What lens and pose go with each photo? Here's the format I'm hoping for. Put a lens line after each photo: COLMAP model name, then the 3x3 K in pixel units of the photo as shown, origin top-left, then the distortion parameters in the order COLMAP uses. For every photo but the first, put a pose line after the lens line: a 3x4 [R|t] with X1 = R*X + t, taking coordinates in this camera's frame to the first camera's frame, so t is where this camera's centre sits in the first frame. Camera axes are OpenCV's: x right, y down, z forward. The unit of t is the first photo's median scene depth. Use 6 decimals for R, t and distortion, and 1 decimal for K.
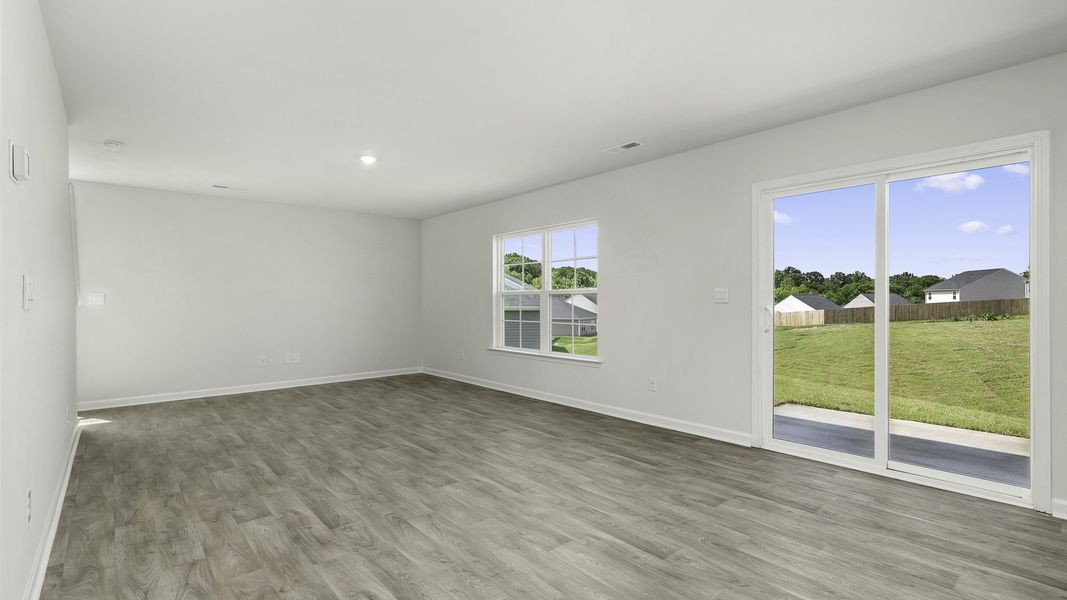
lens RADIAL K [[465.2, 0, 532.2], [0, 465.2, 327.3], [0, 0, 1]] dist [-0.002240, -0.000519]
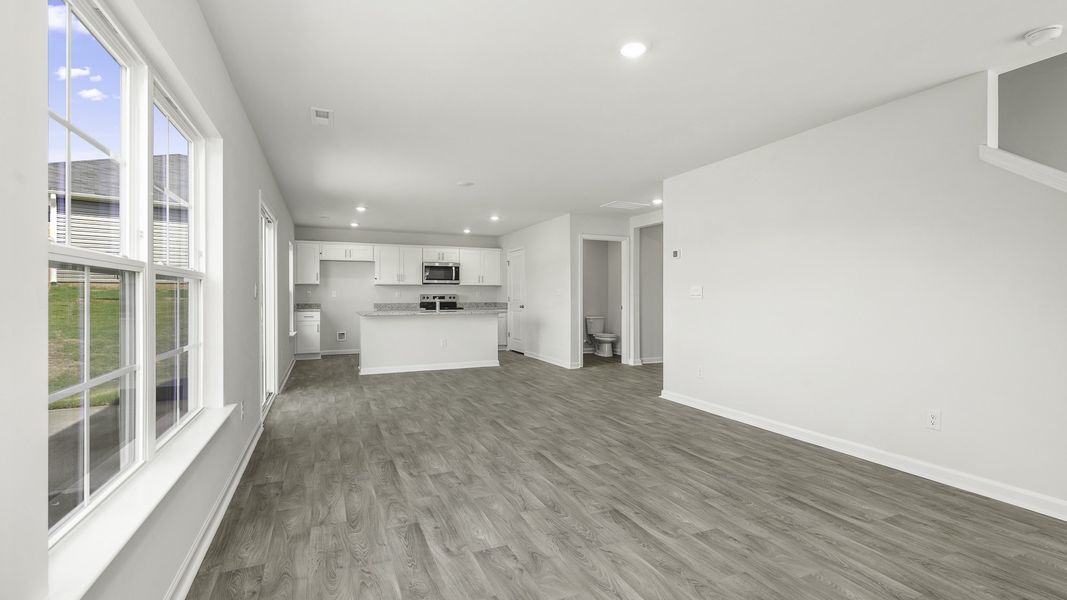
lens RADIAL K [[485.1, 0, 525.6], [0, 485.1, 302.8], [0, 0, 1]] dist [-0.002554, -0.000567]
pose [[-0.945913, -0.001505, 0.324417, -0.461959], [0.021353, 0.997532, 0.066889, -0.099944], [-0.323717, 0.070198, -0.943546, 1.752783]]
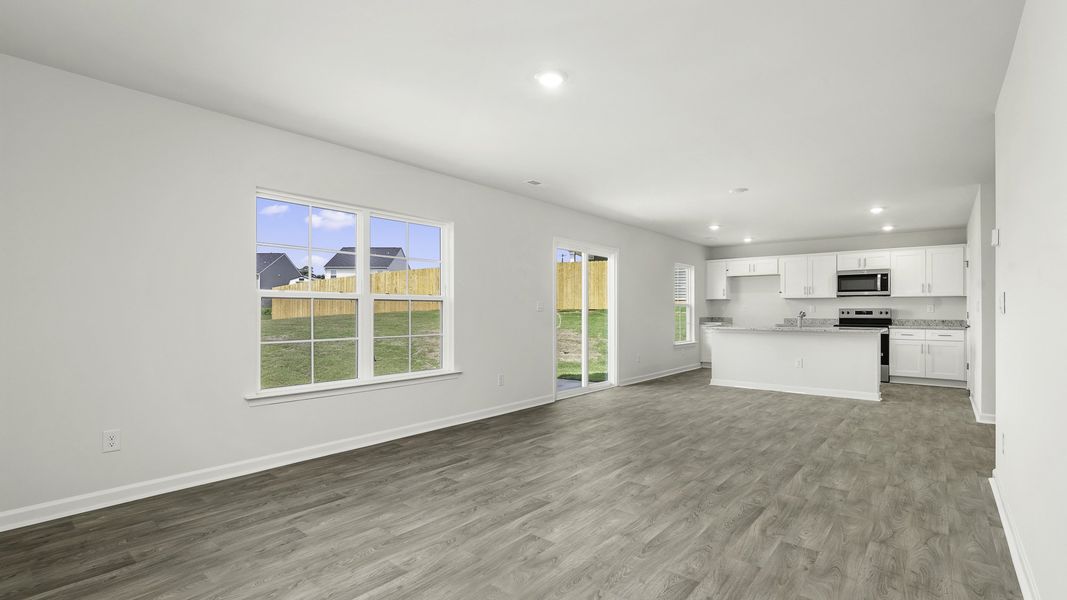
lens RADIAL K [[485.1, 0, 525.6], [0, 485.1, 302.8], [0, 0, 1]] dist [-0.002554, -0.000567]
pose [[-0.127206, 0.017355, 0.991724, -1.099593], [0.053631, 0.998505, -0.010595, -0.064882], [-0.990425, 0.051839, -0.127947, 1.210816]]
